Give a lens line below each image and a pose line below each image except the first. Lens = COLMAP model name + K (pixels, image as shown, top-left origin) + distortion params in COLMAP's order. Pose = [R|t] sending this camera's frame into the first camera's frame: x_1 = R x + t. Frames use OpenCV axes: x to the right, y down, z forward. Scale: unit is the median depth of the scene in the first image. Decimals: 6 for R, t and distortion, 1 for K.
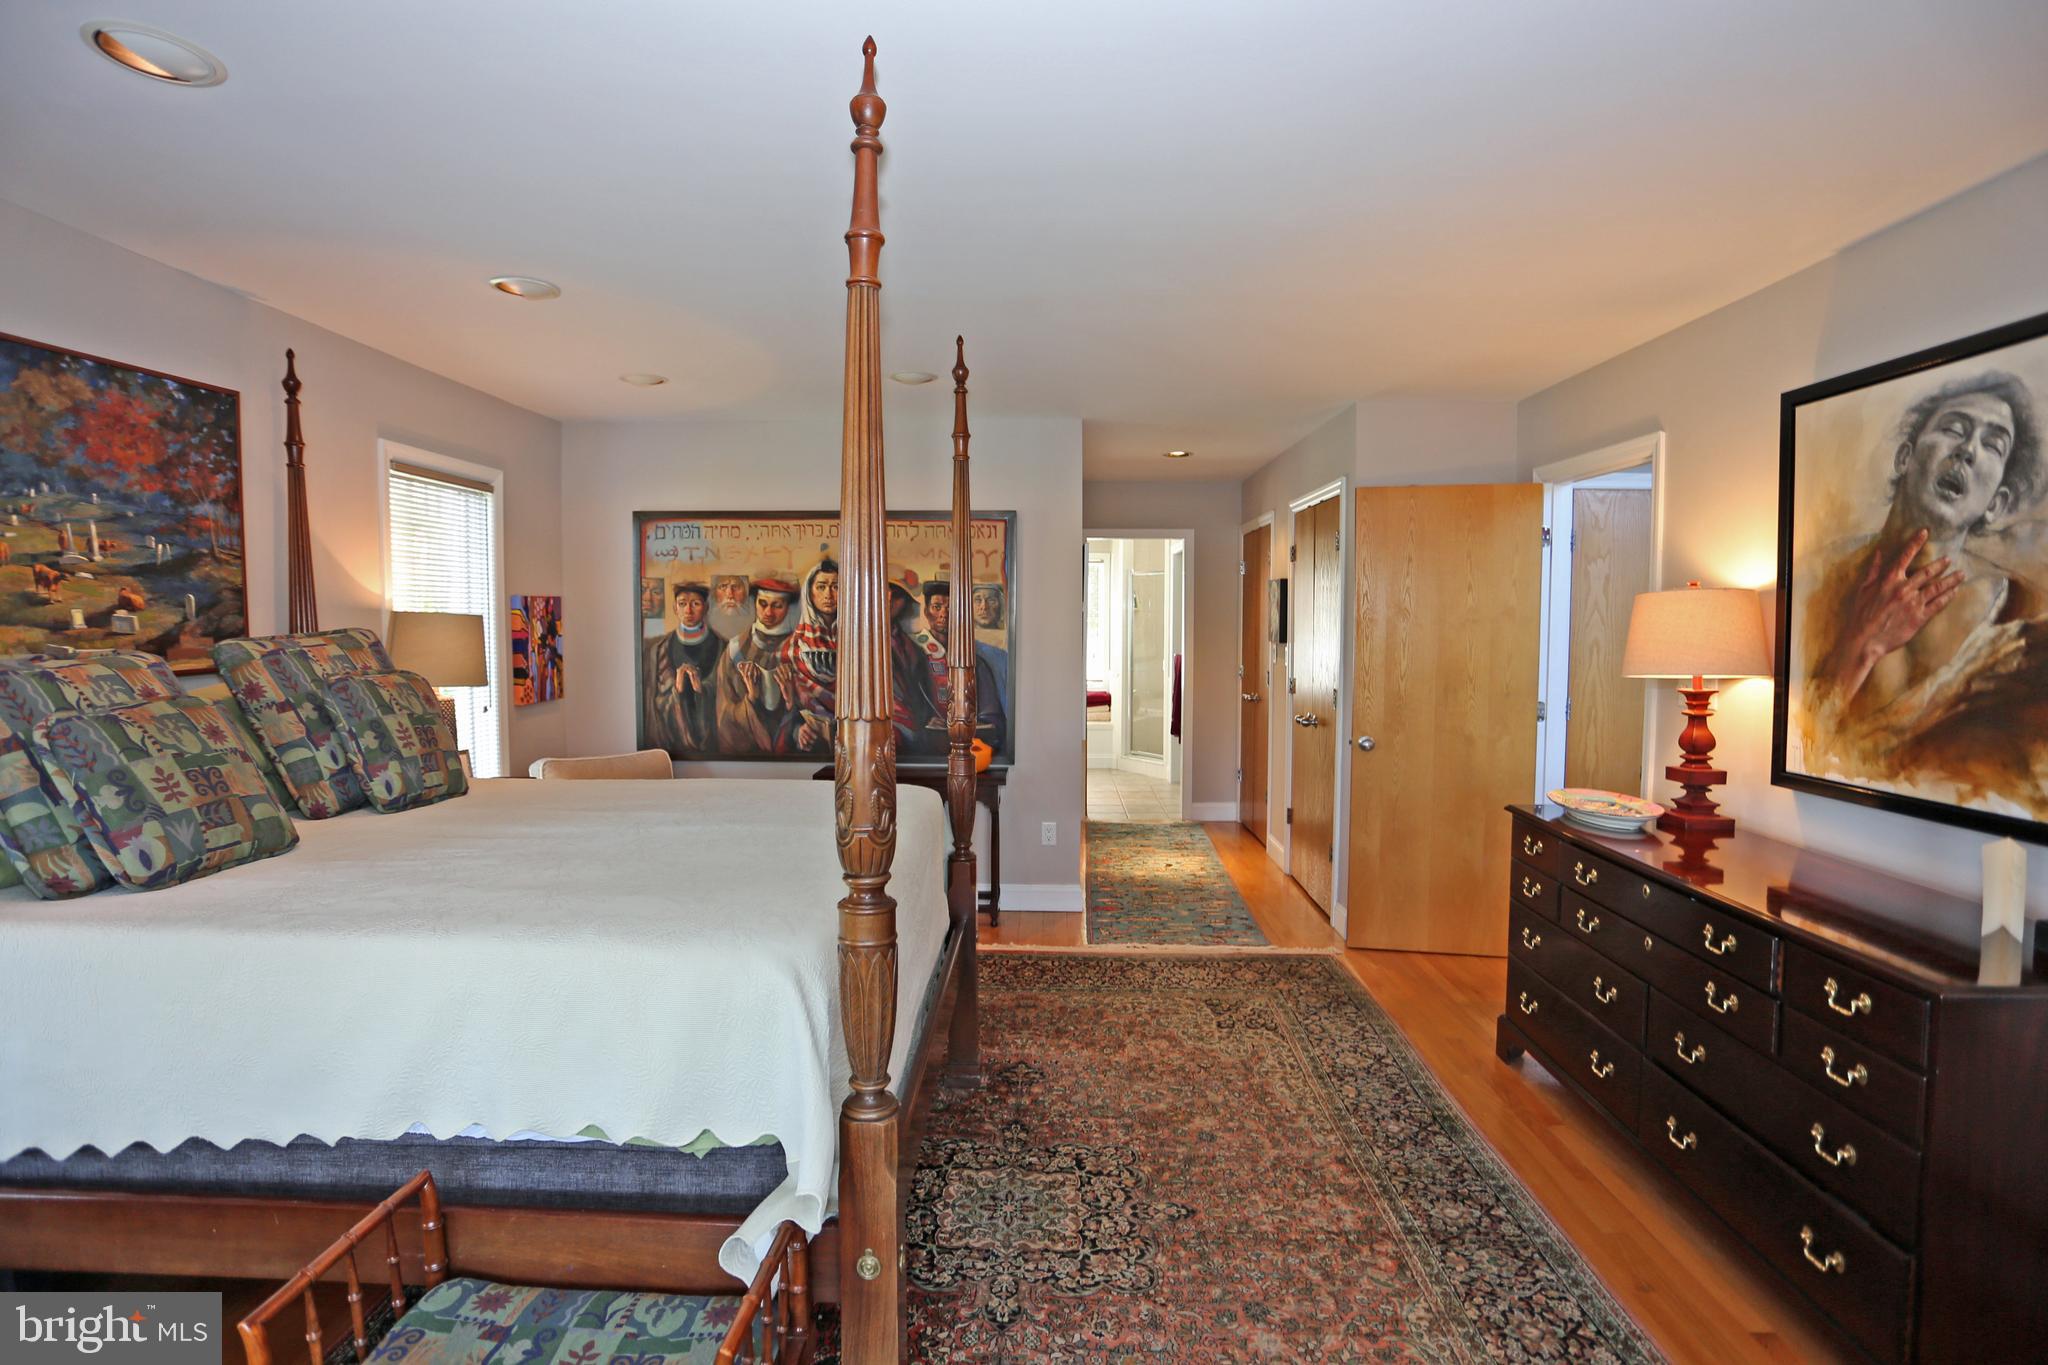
lens RADIAL K [[996.7, 0, 1021.8], [0, 996.7, 680.9], [0, 0, 1]] dist [-0.074758, 0.028734]
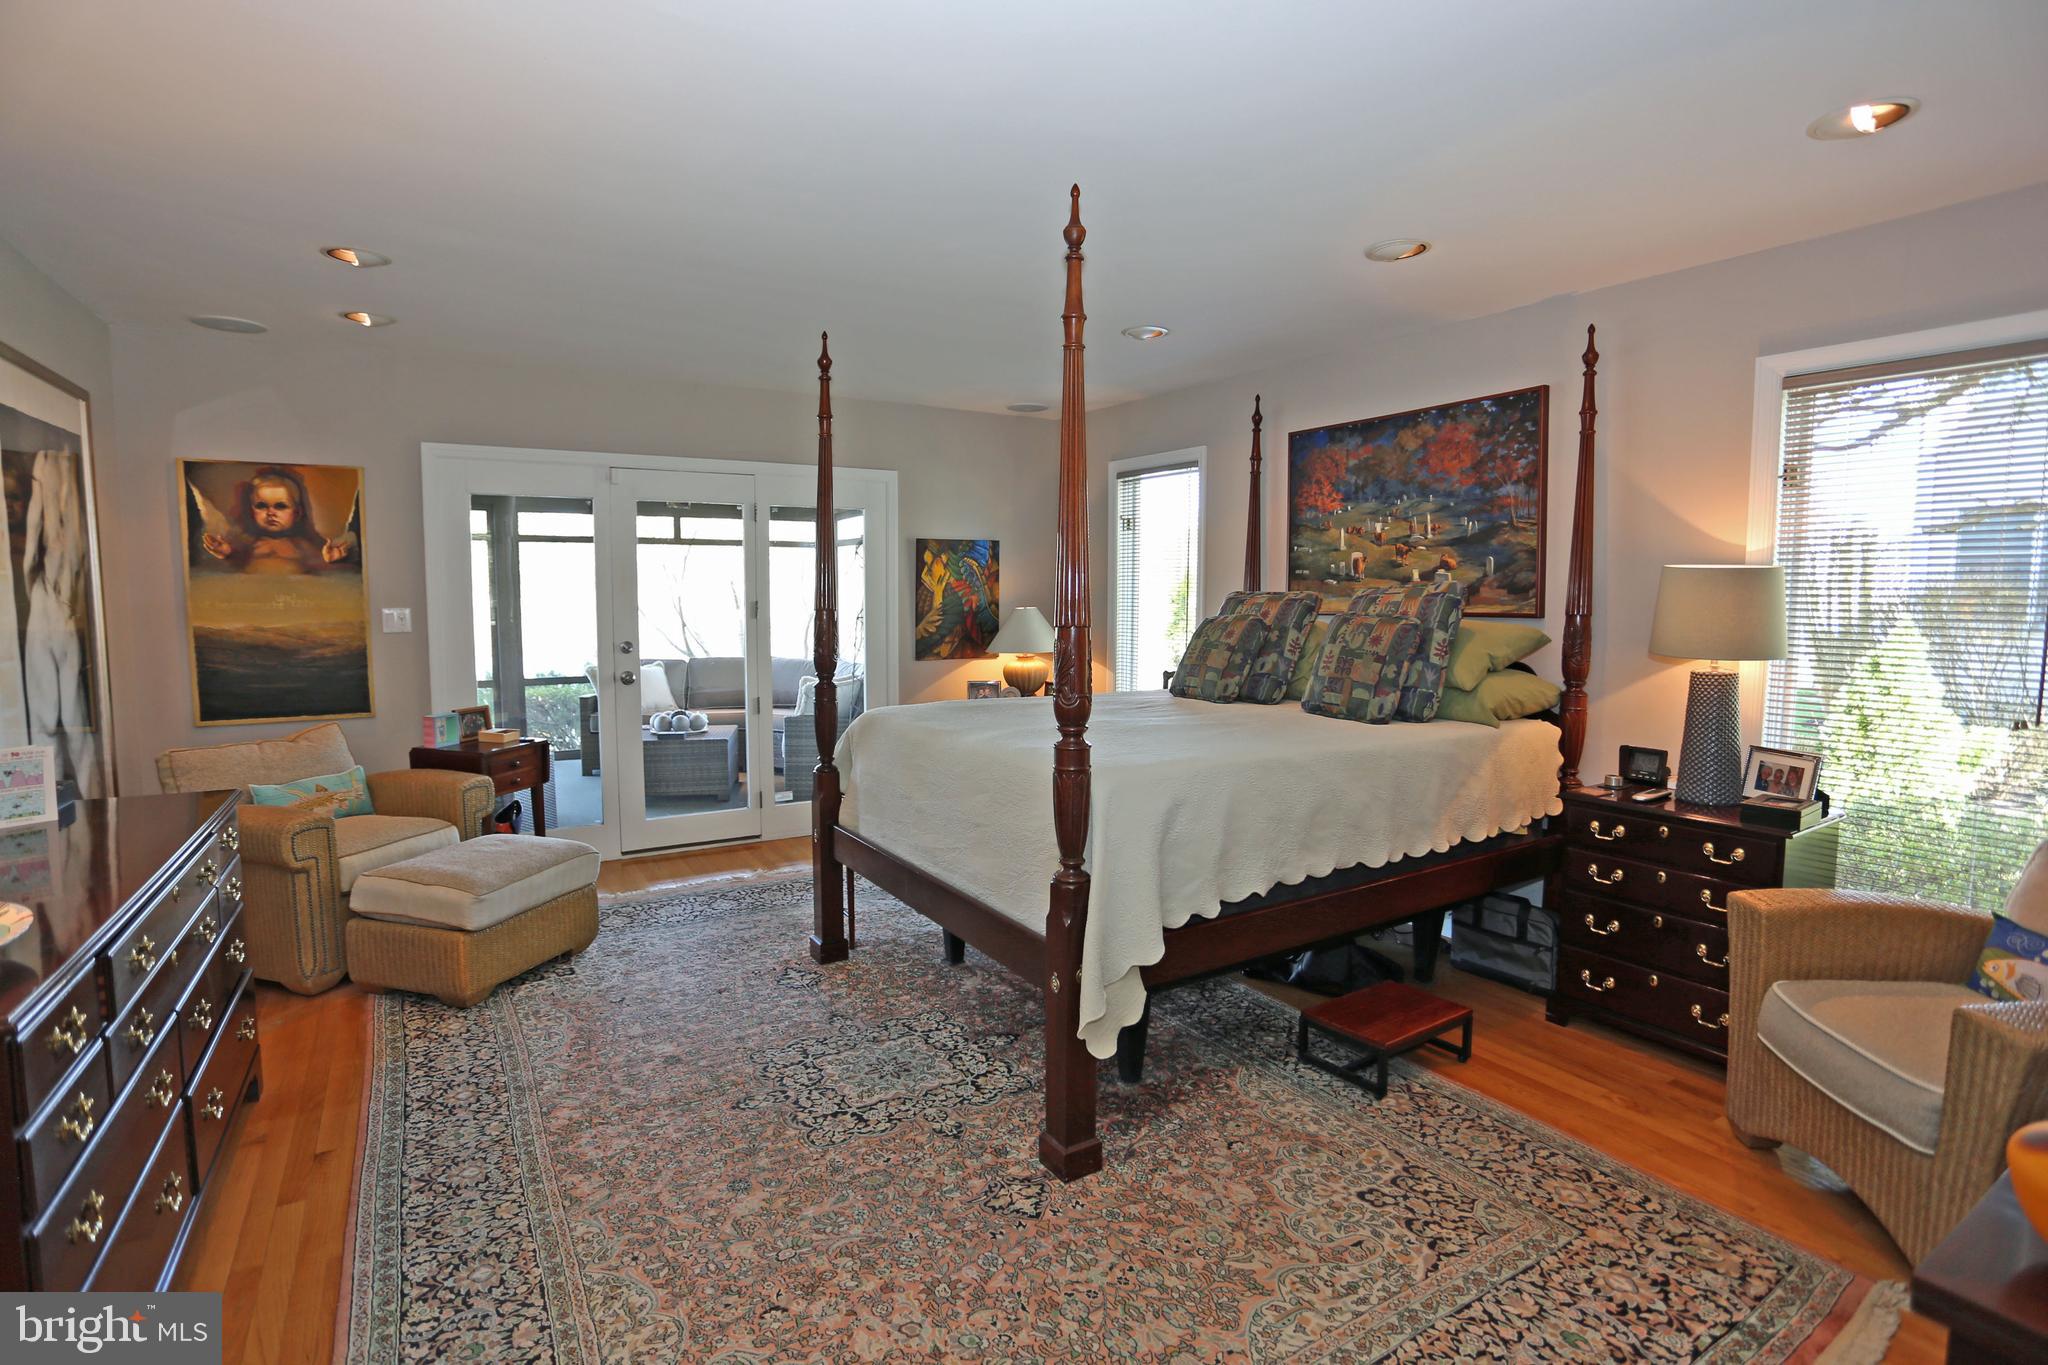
lens RADIAL K [[996.7, 0, 1028.3], [0, 996.7, 671.8], [0, 0, 1]] dist [-0.074758, 0.028734]
pose [[-0.829914, 0.041019, -0.556381, 0.440092], [-0.041675, 0.989949, 0.135147, -0.090608], [0.556332, 0.135347, -0.819863, 1.807238]]
